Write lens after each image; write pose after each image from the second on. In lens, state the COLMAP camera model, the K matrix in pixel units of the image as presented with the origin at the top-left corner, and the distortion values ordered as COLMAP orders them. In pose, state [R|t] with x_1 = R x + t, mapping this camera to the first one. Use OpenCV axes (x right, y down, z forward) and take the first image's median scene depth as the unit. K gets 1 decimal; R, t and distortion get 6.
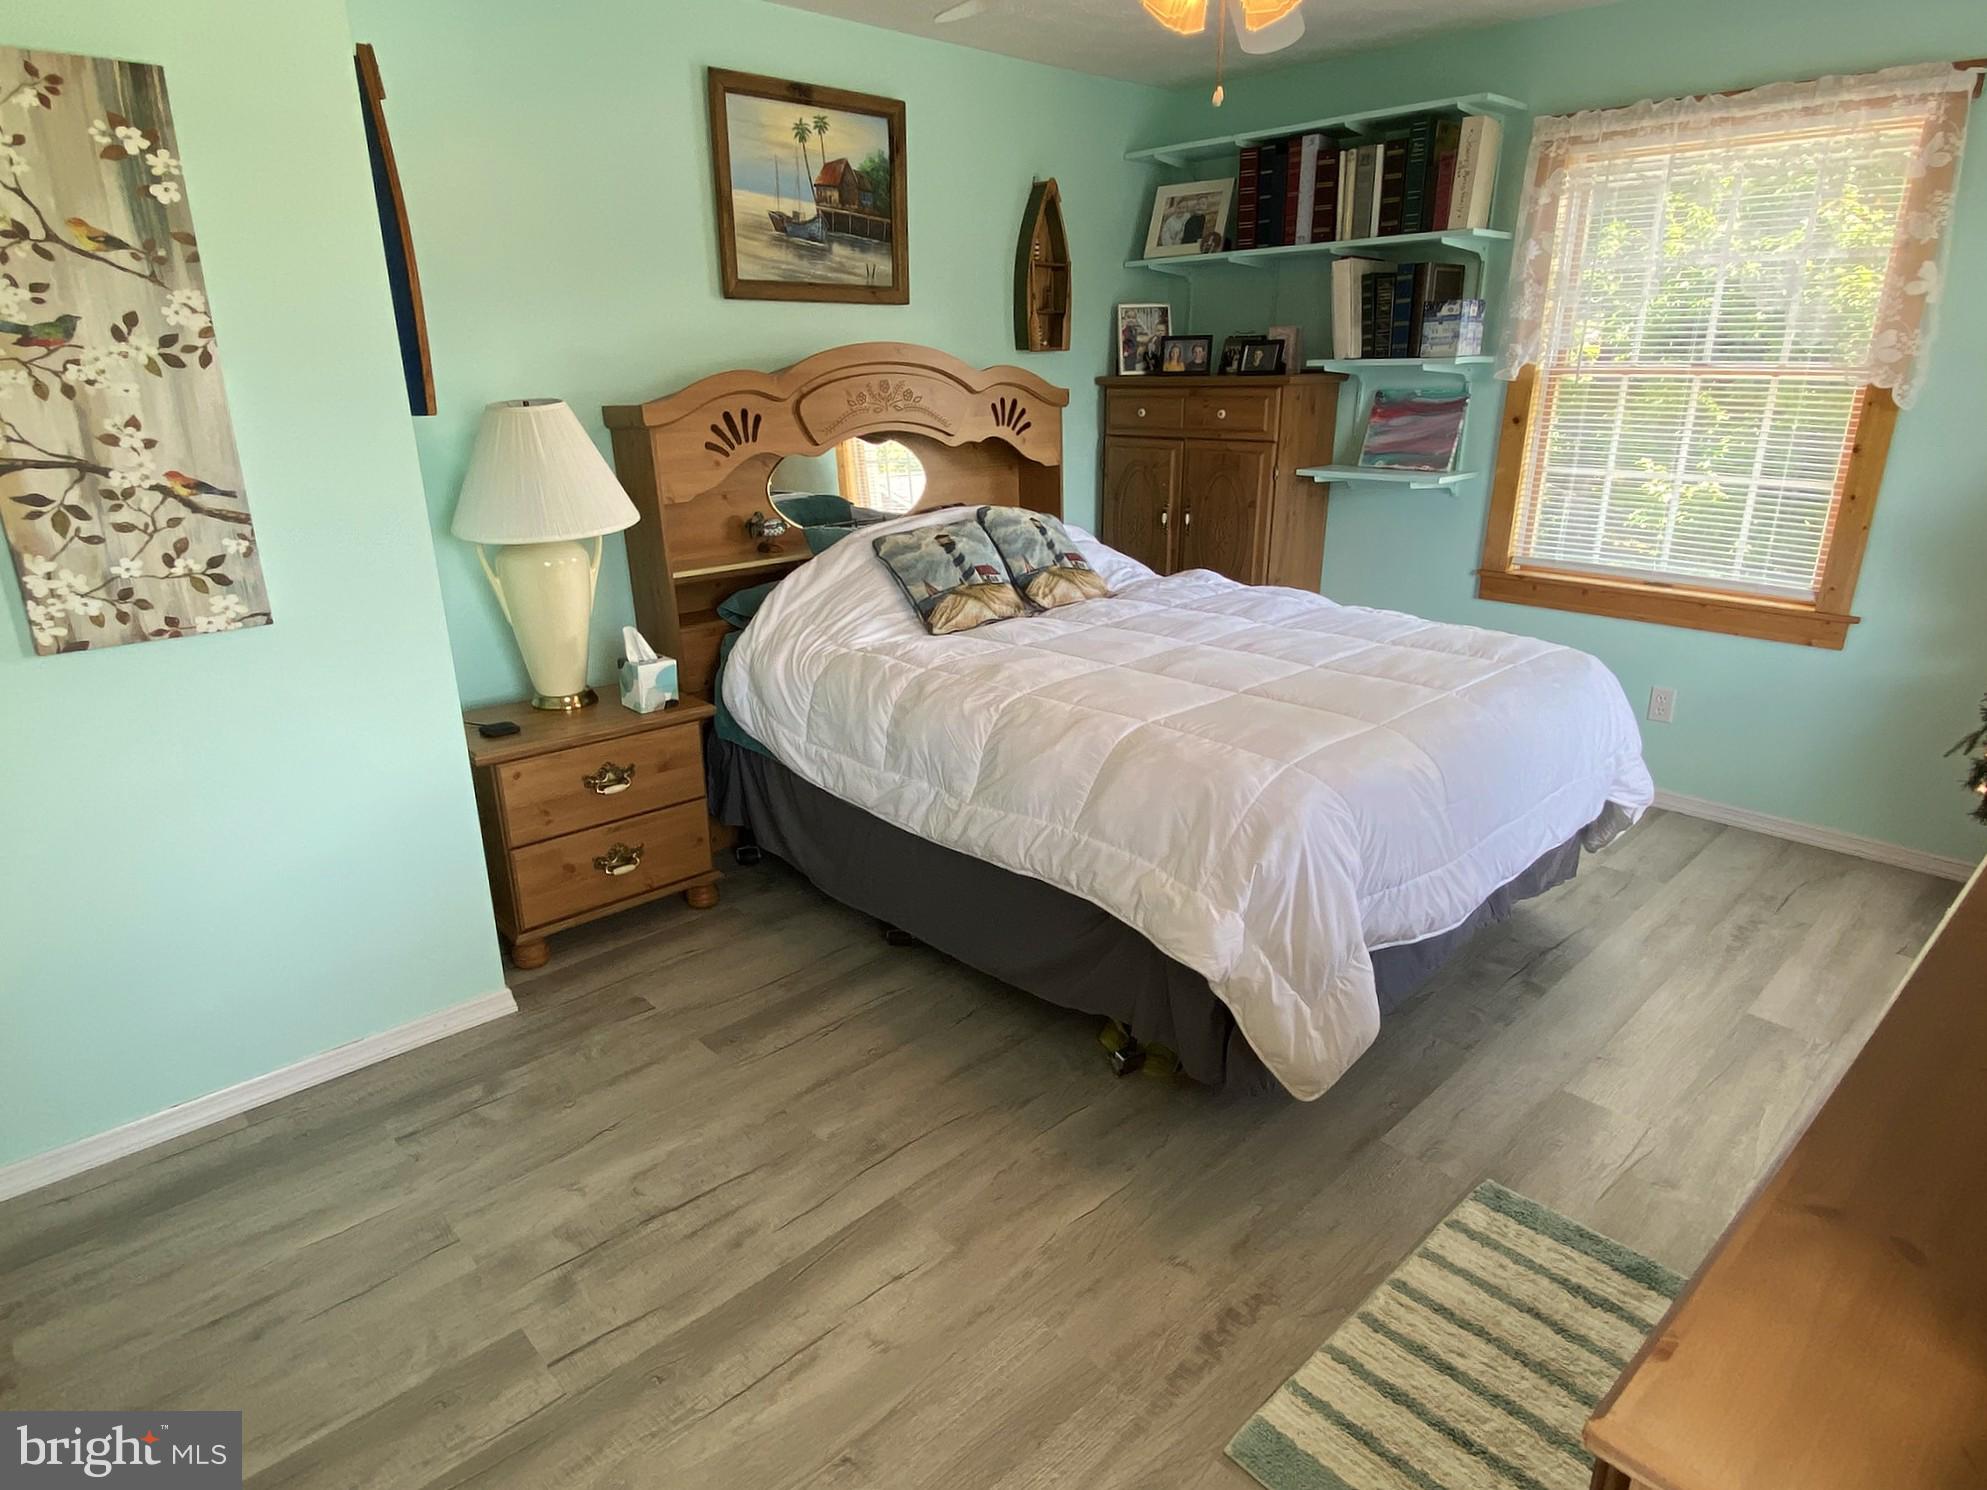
lens RADIAL K [[1130.7, 0, 982.6], [0, 1130.7, 742.4], [0, 0, 1]] dist [0.047996, -0.041871]
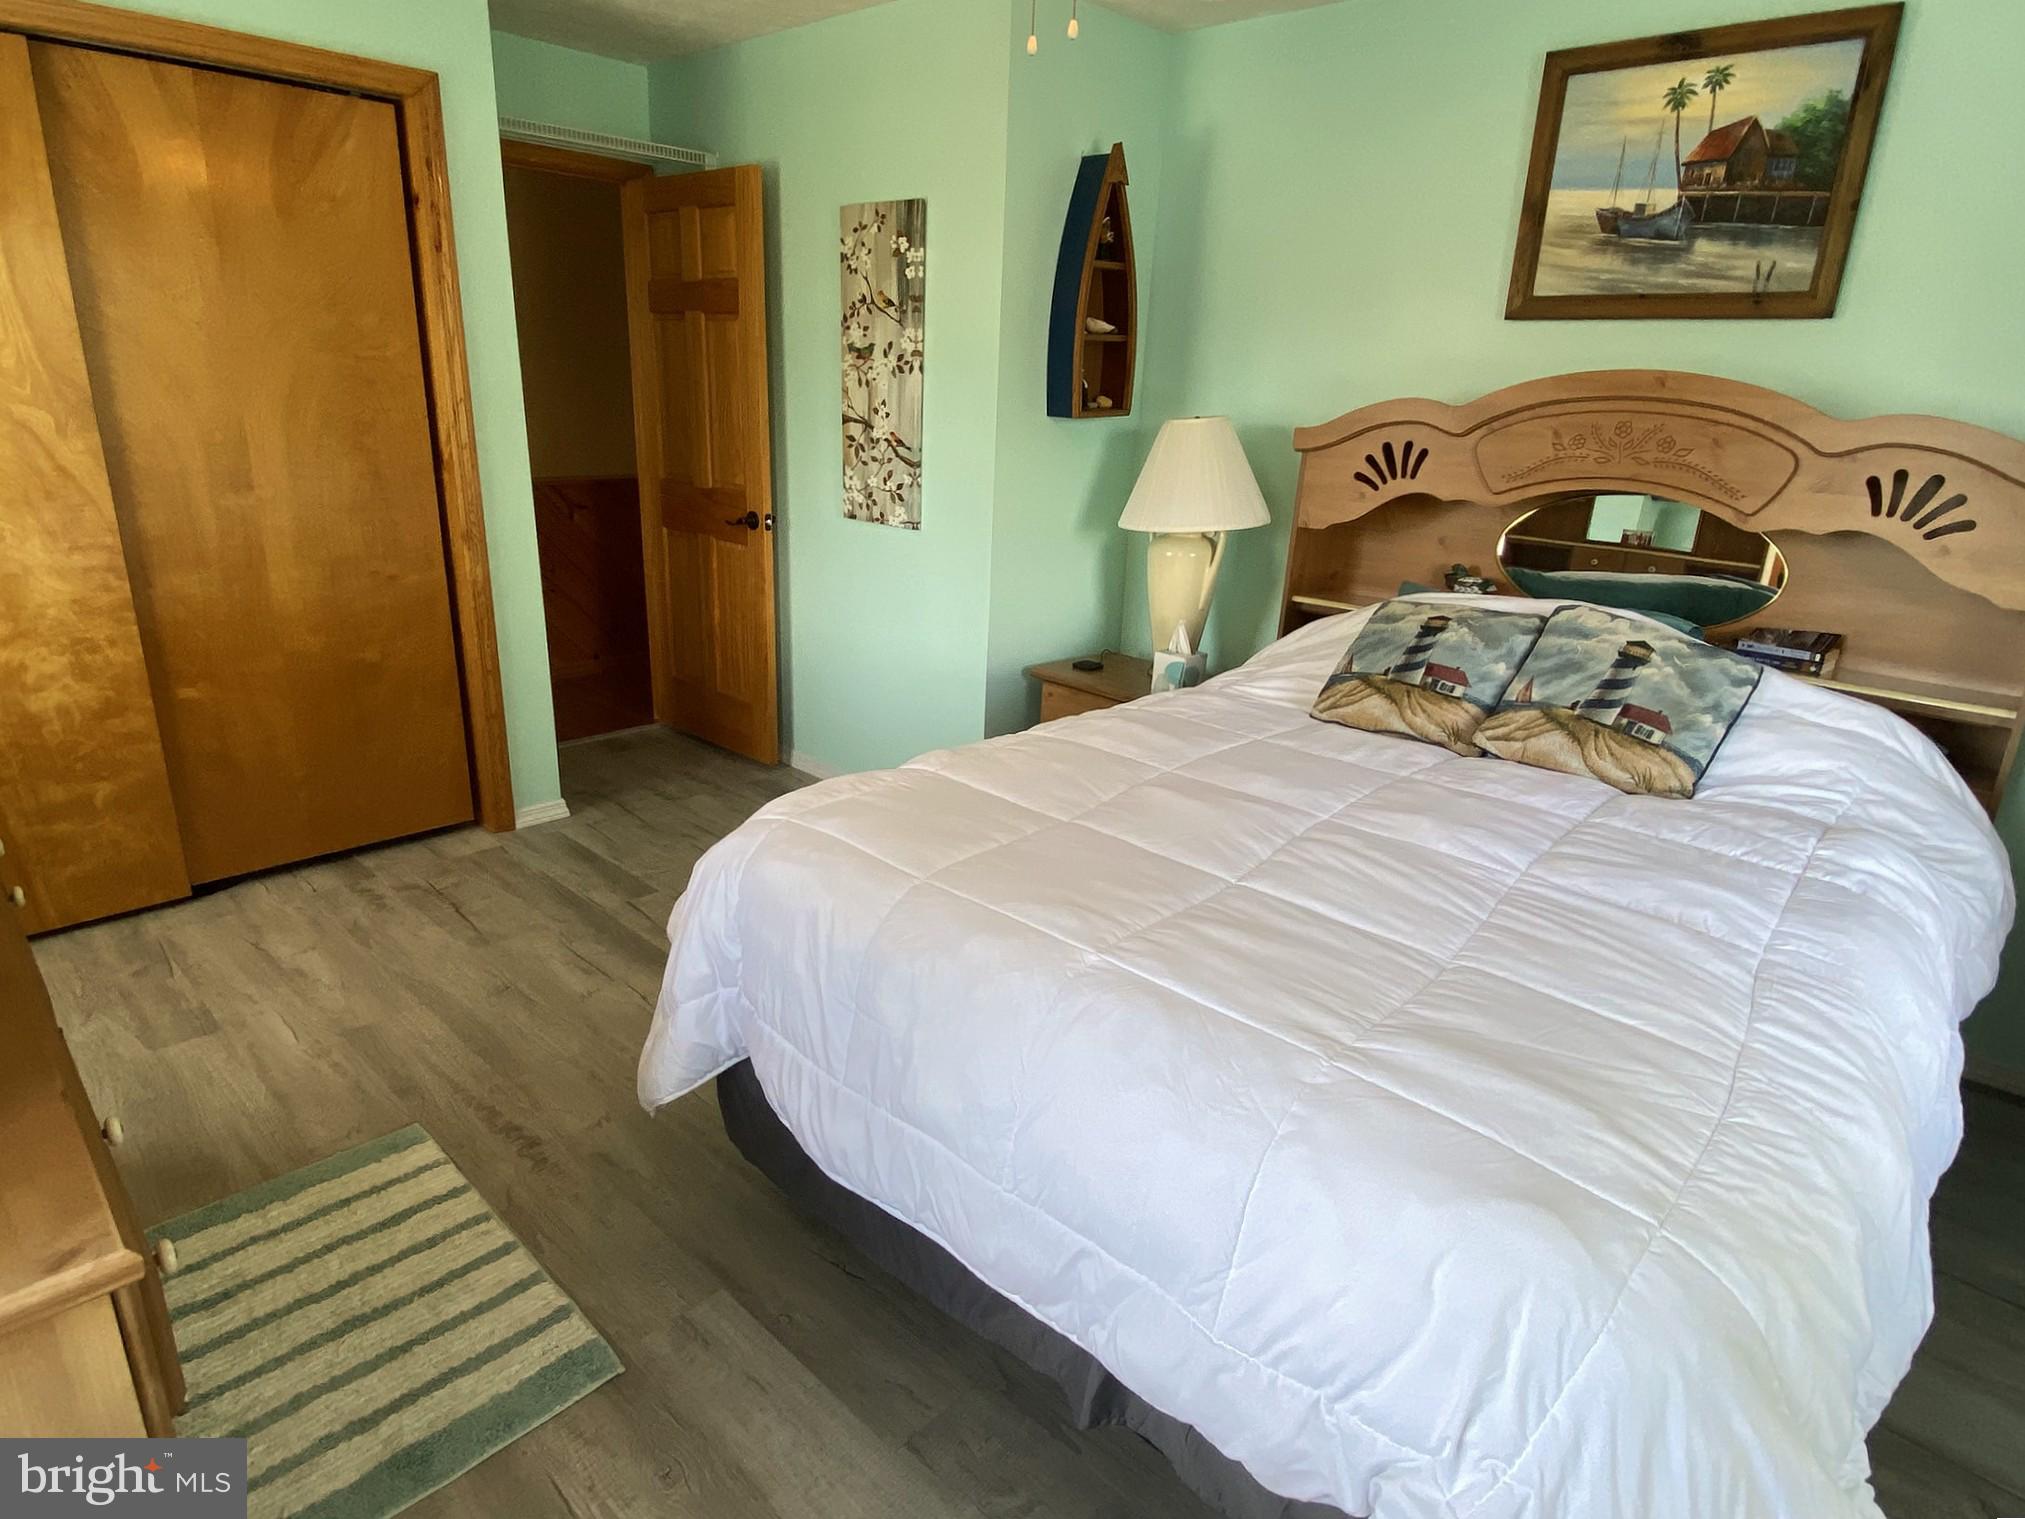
lens RADIAL K [[1132.5, 0, 1012.5], [0, 1132.5, 759.5], [0, 0, 1]] dist [0.026940, -0.026831]
pose [[0.076518, 0.323873, -0.943001, 0.793113], [-0.354643, 0.892766, 0.277843, -0.237364], [0.931866, 0.313169, 0.183172, 0.710917]]
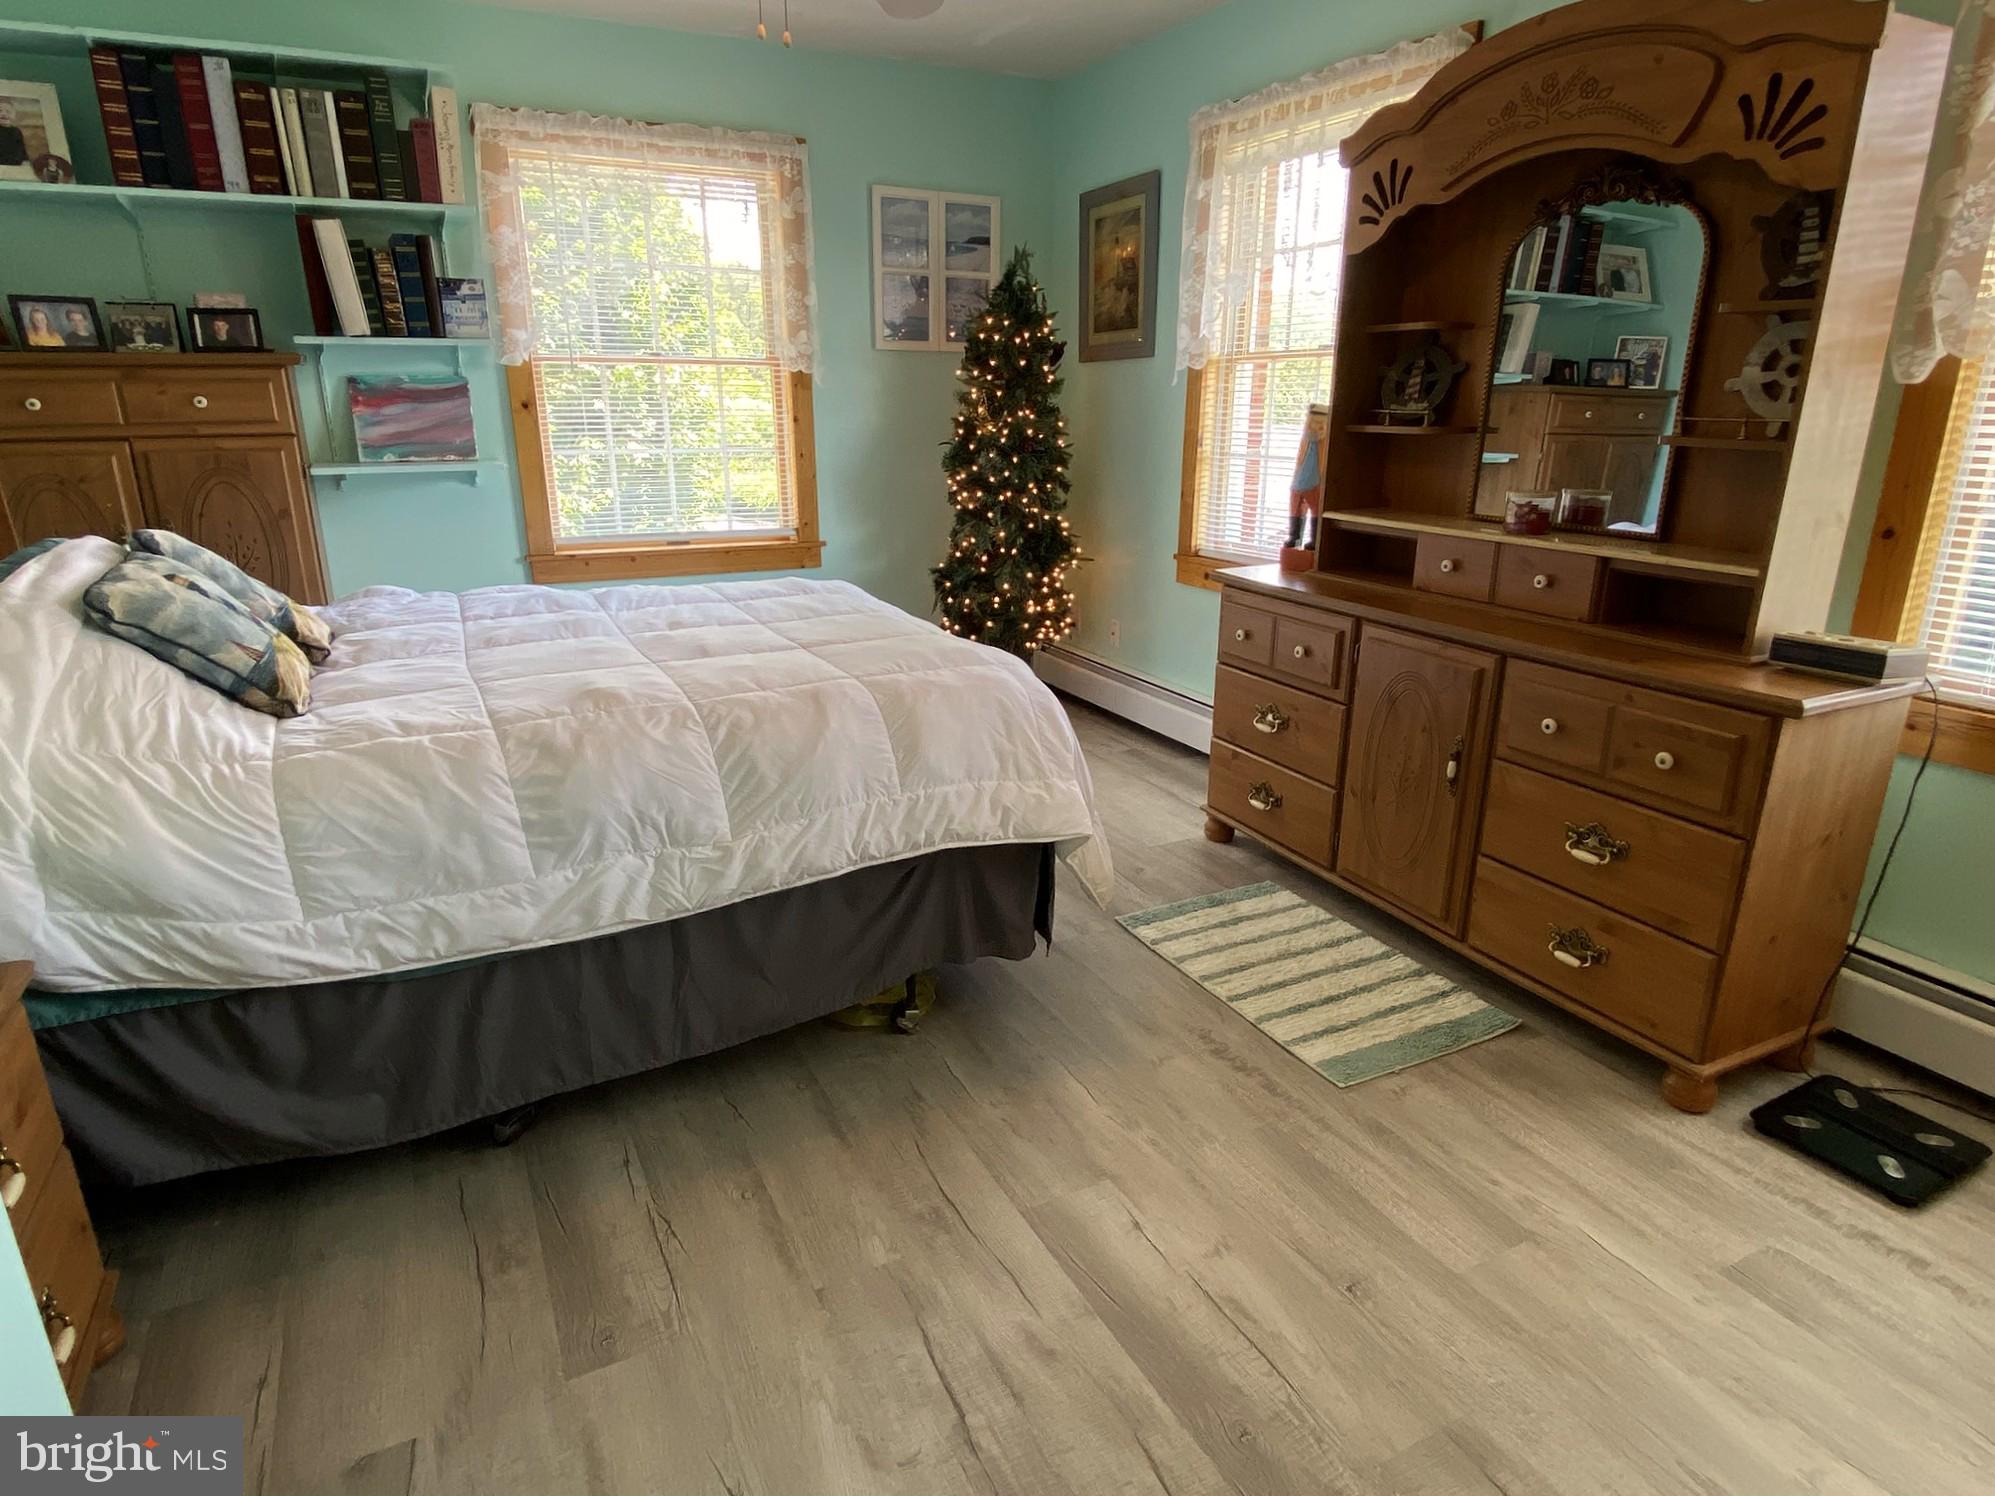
lens RADIAL K [[1135.2, 0, 986.6], [0, 1135.2, 745.4], [0, 0, 1]] dist [0.047996, -0.041871]
pose [[0.271396, -0.282491, 0.920078, -0.592348], [0.306000, 0.931681, 0.195792, -0.096380], [-0.912529, 0.228406, 0.339297, 0.456342]]
